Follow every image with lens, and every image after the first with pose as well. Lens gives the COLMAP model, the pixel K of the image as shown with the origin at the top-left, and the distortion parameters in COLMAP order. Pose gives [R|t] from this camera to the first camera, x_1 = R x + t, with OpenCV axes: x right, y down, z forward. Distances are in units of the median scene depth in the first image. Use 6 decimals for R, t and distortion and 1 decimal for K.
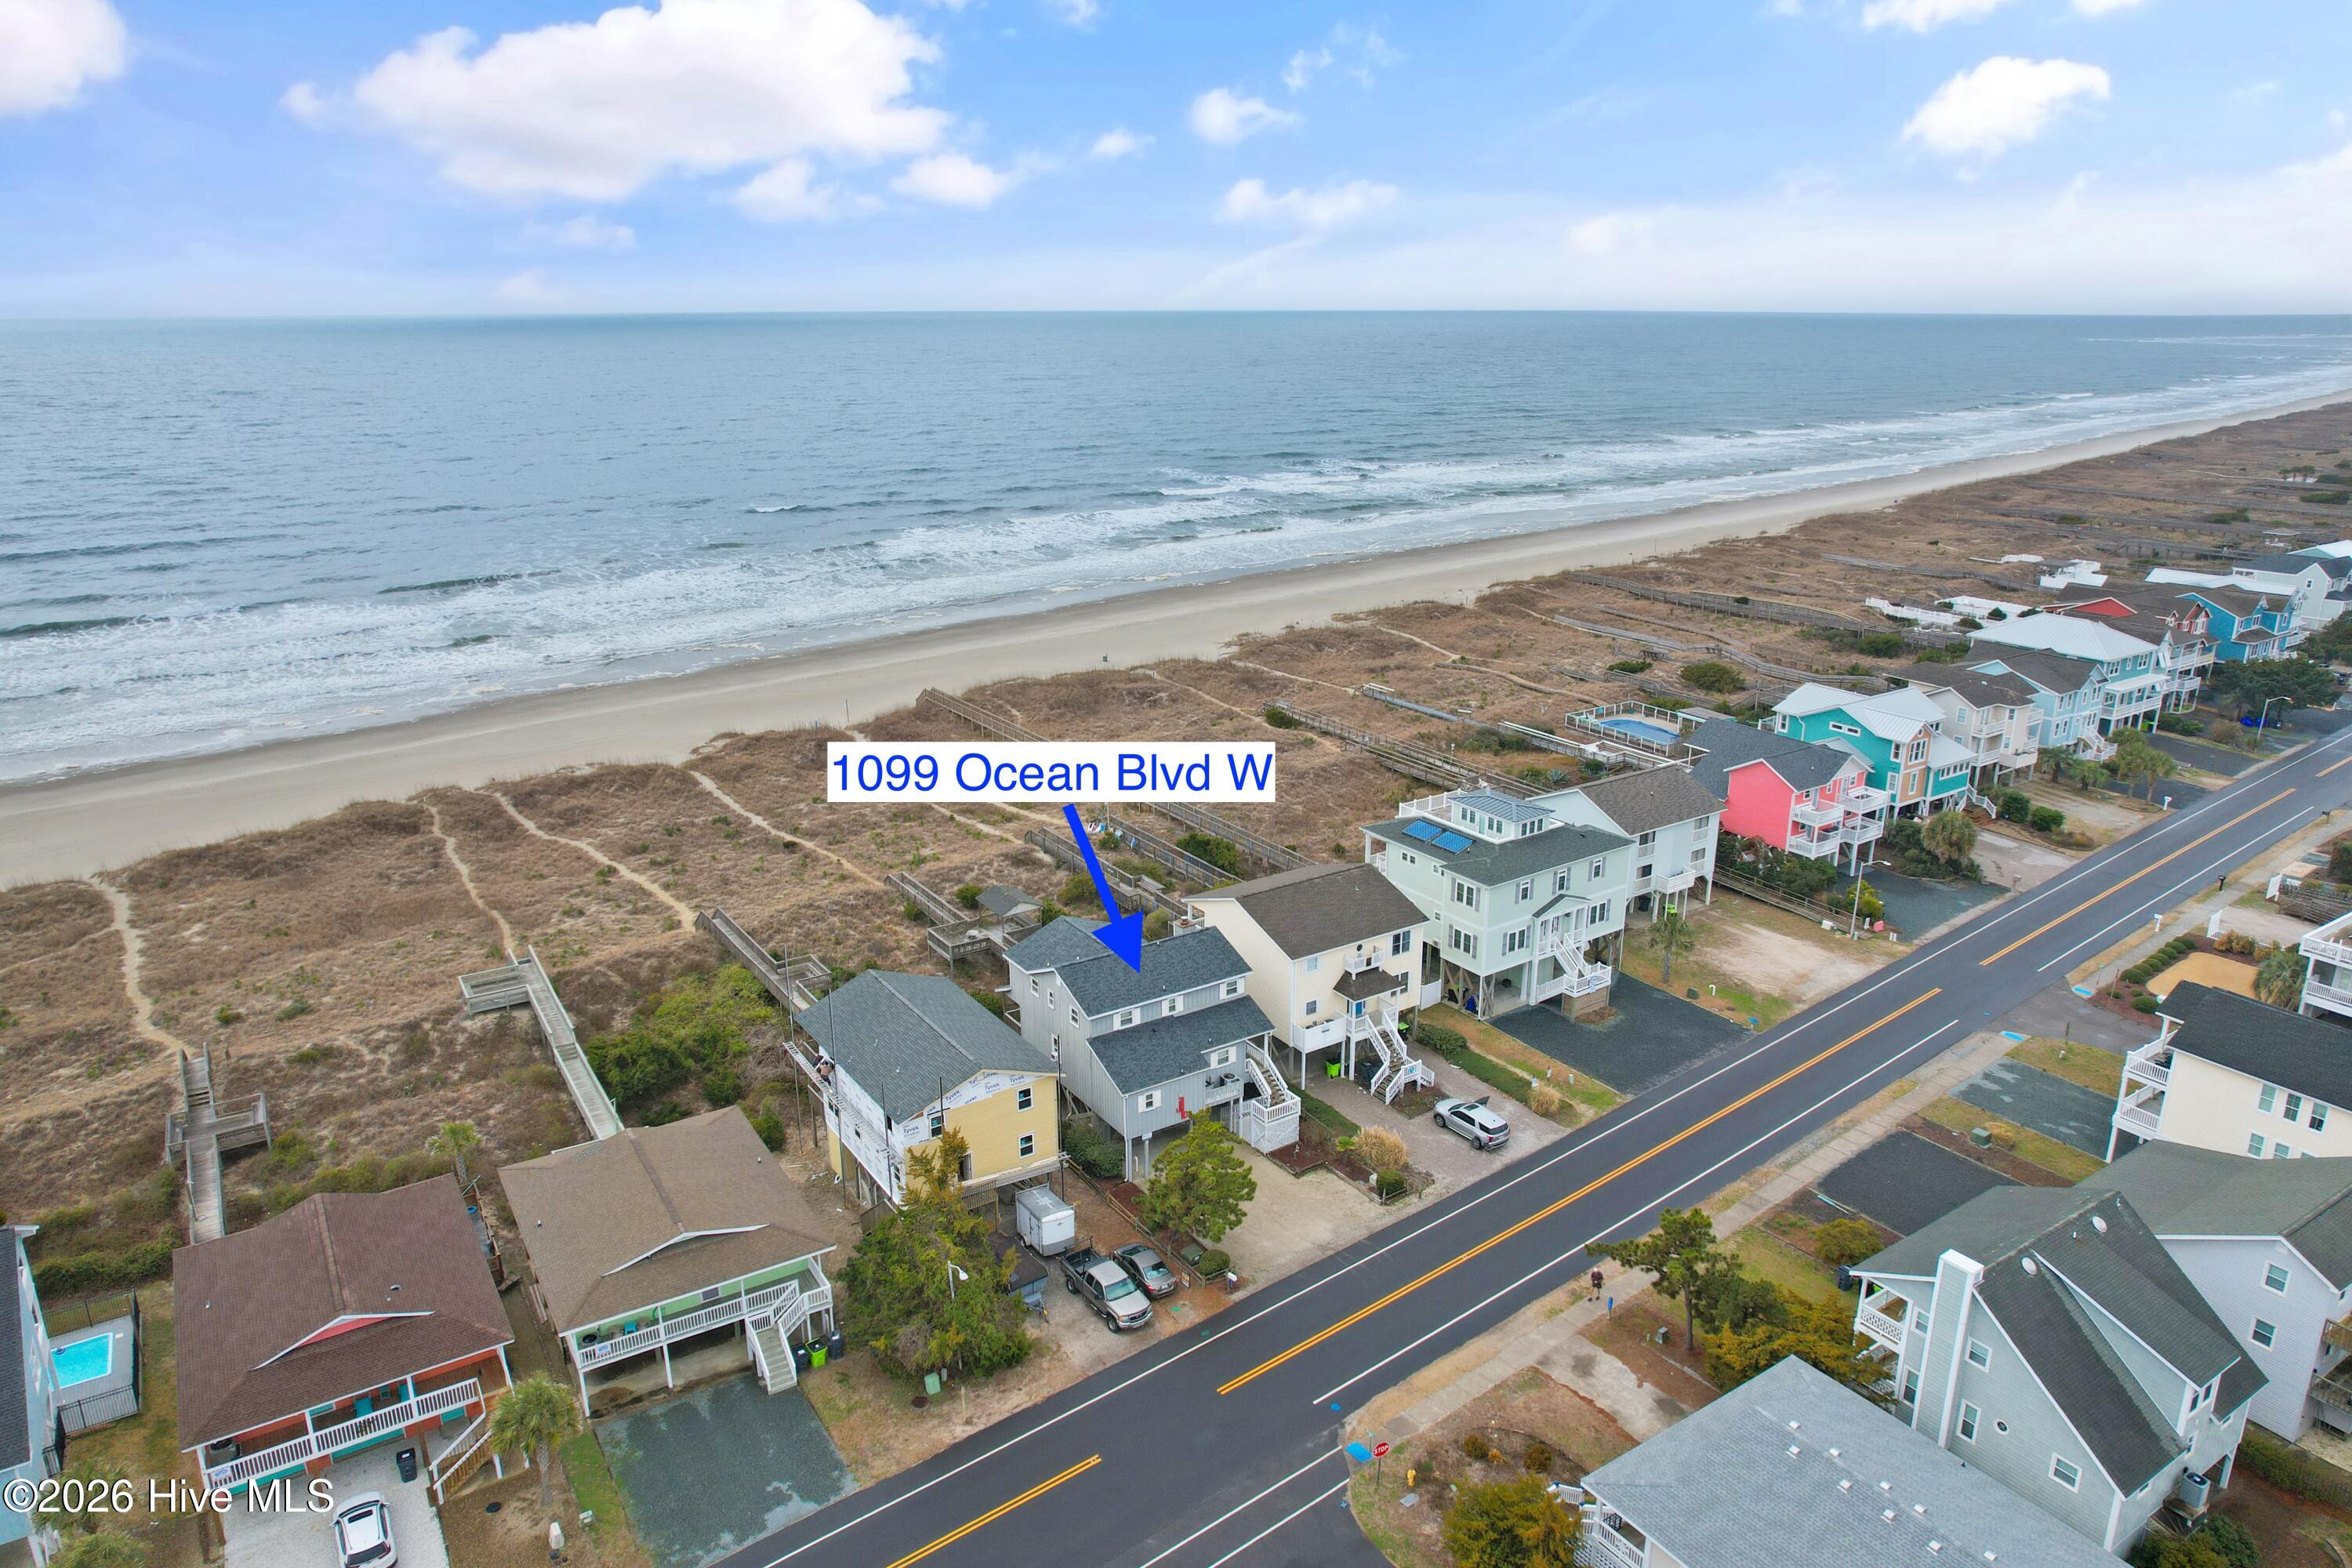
lens RADIAL K [[1497.3, 0, 1184.1], [0, 1497.3, 785.5], [0, 0, 1]] dist [-0.072205, 0.063360]
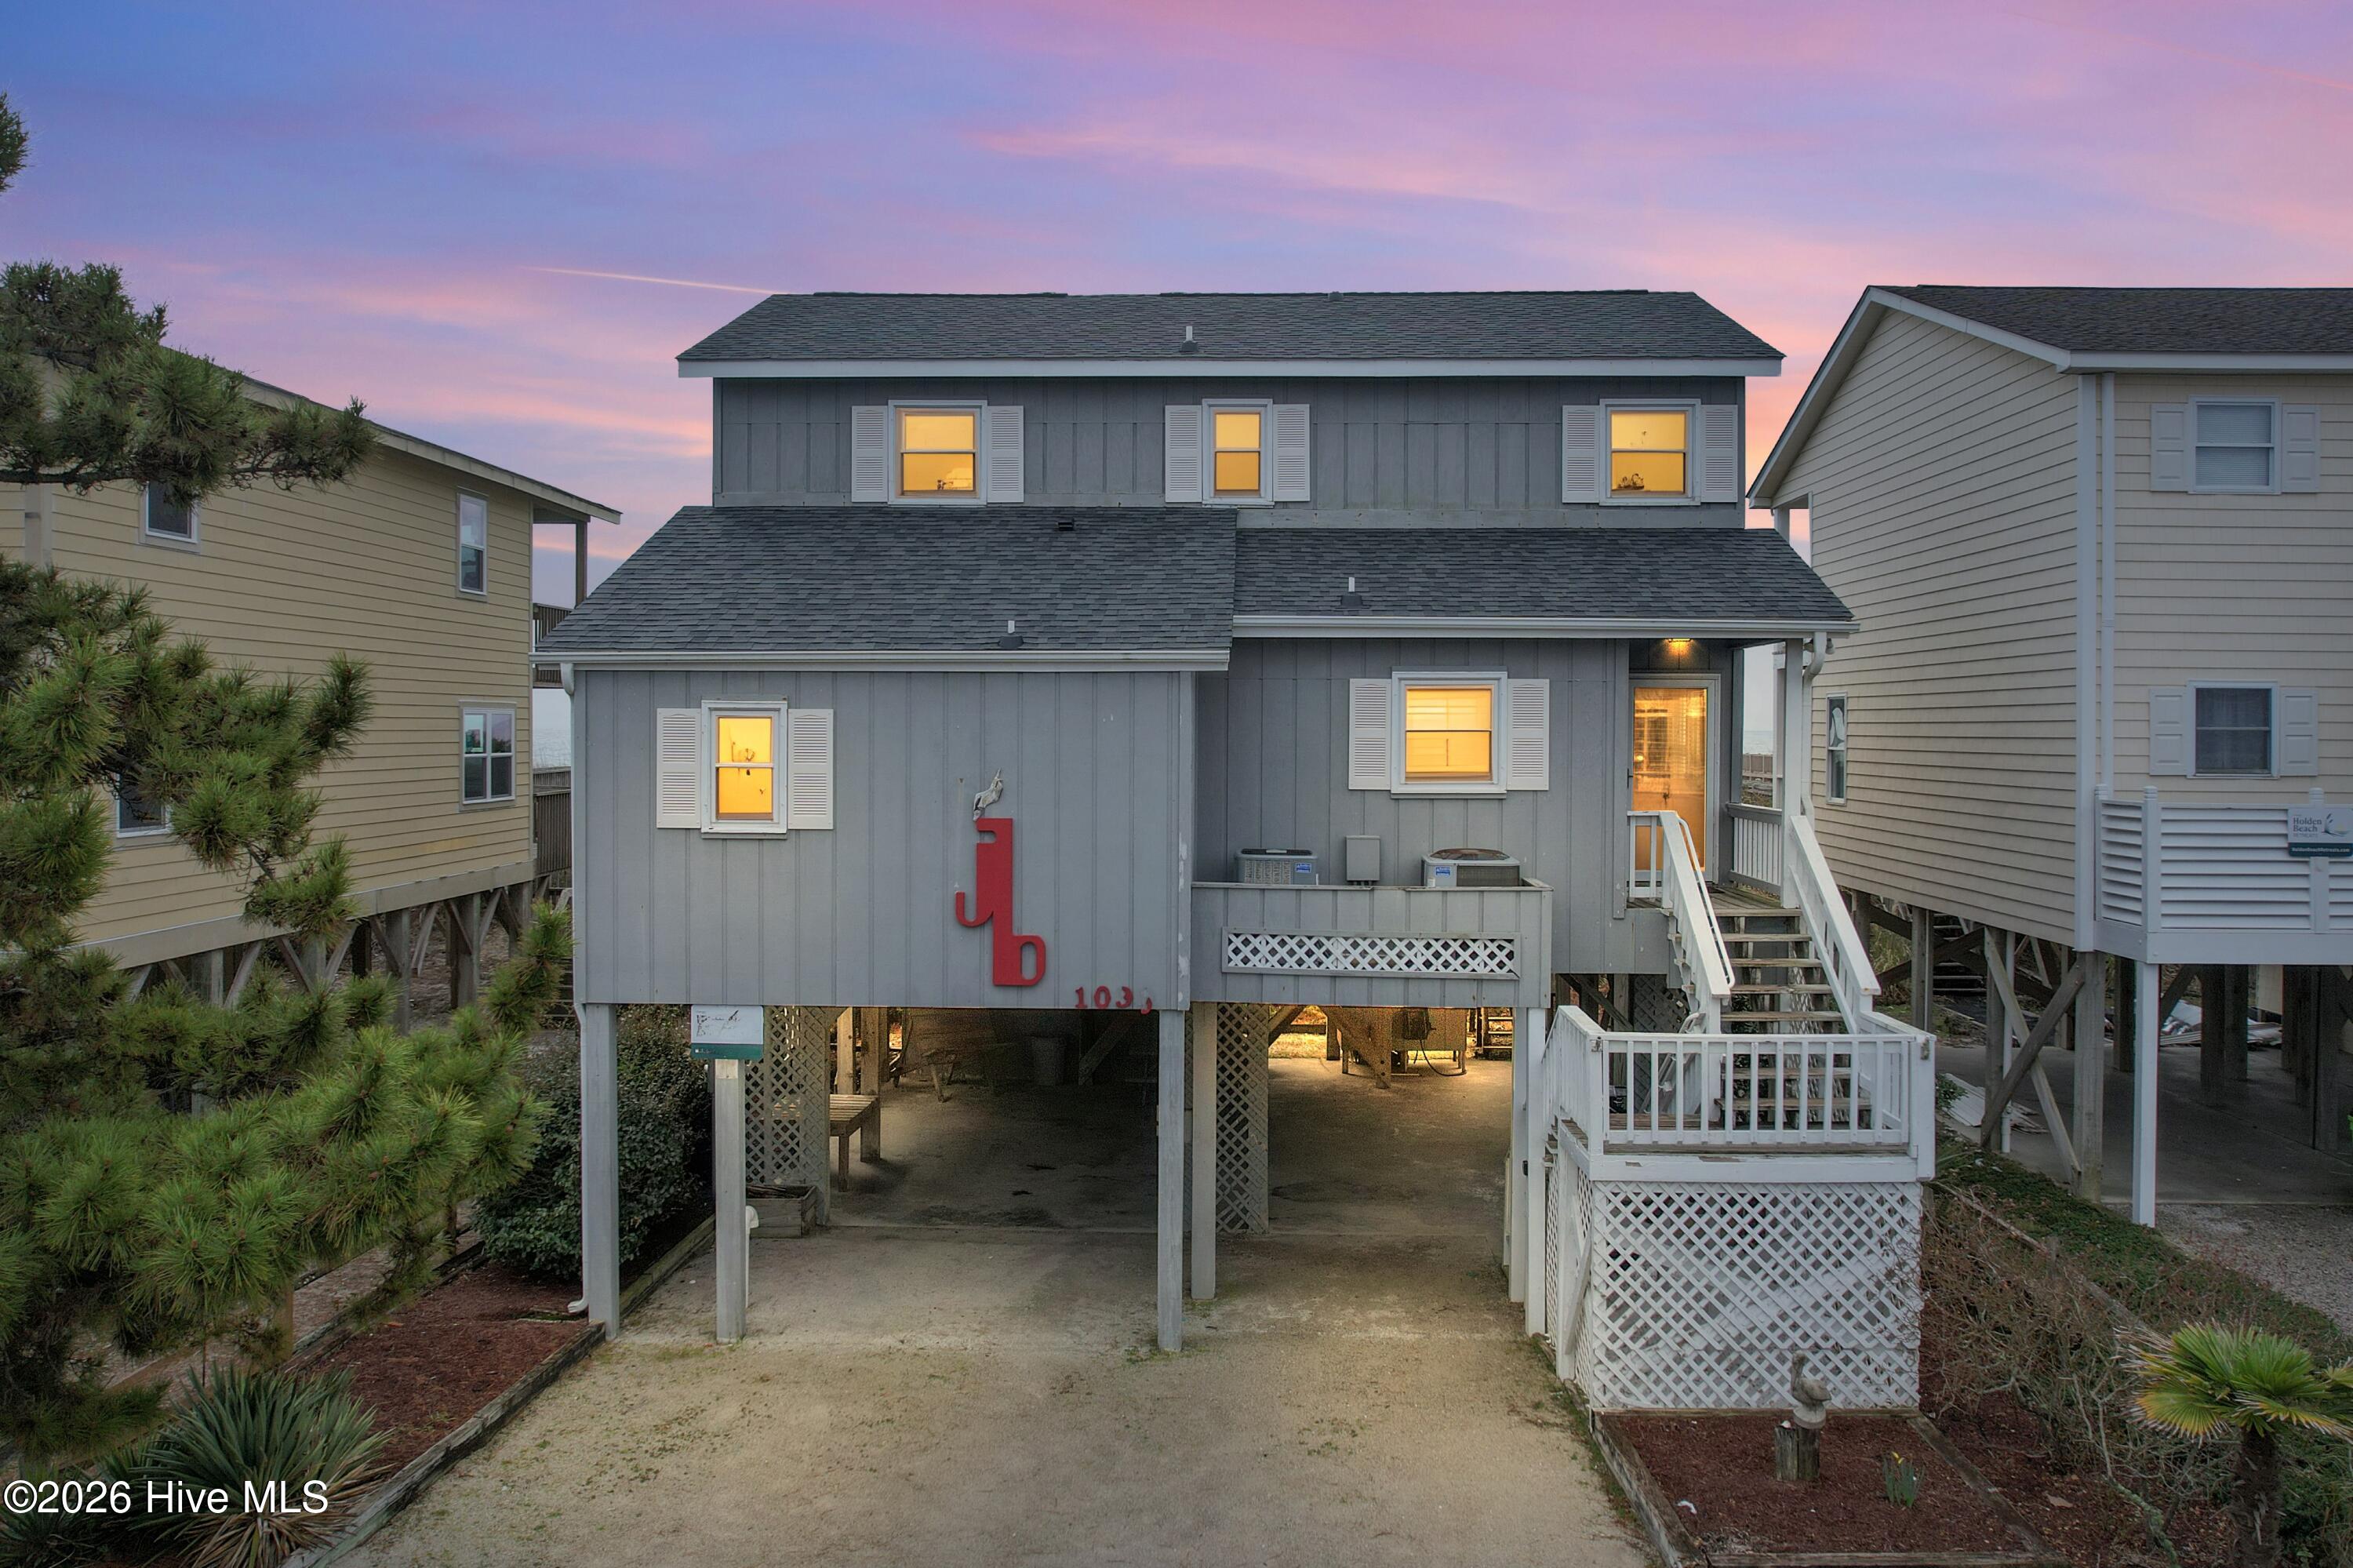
lens RADIAL K [[1885.5, 0, 1187.0], [0, 1885.5, 753.7], [0, 0, 1]] dist [-0.073894, 0.066176]
pose [[0.817217, 0.012500, -0.576195, 0.099352], [-0.180858, 0.954825, -0.235797, 0.200464], [0.547218, 0.296907, 0.782559, 0.711955]]
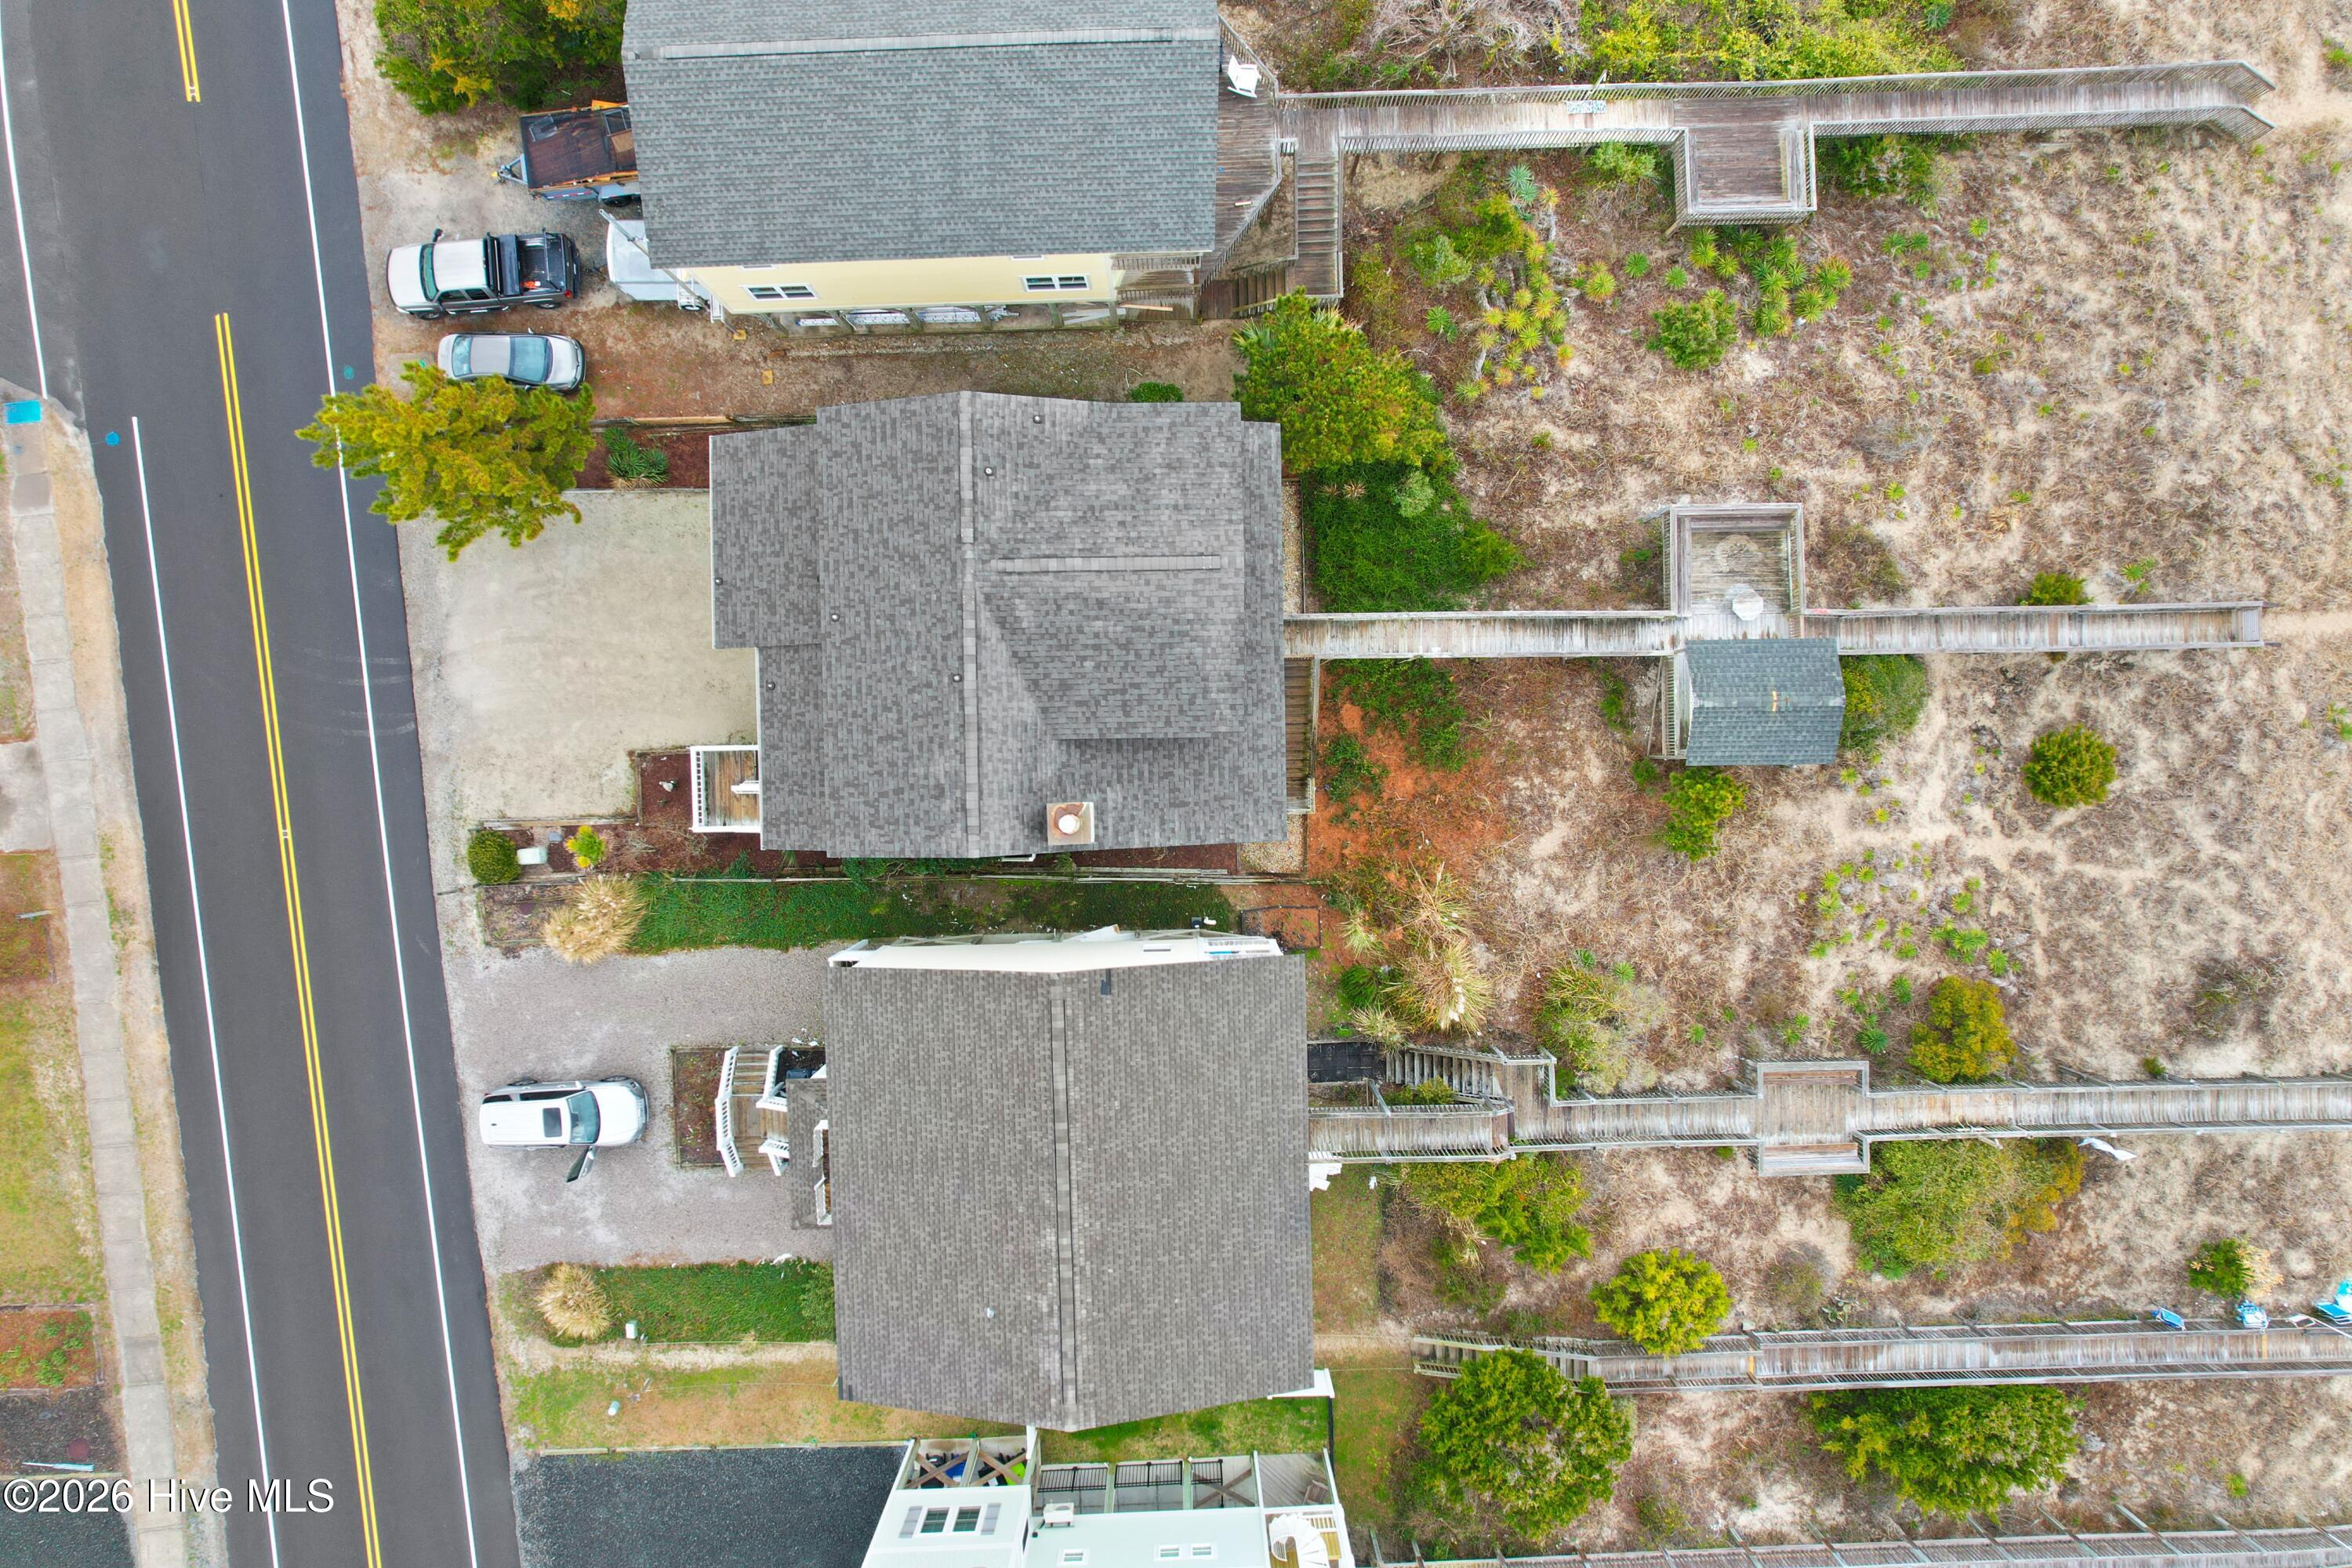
lens RADIAL K [[1497.3, 0, 1184.1], [0, 1497.3, 785.5], [0, 0, 1]] dist [-0.072205, 0.063360]
pose [[-0.537711, 0.842956, 0.017114, -0.029849], [-0.253400, -0.180933, 0.950290, -0.264514], [0.804149, 0.506645, 0.310895, 0.828373]]
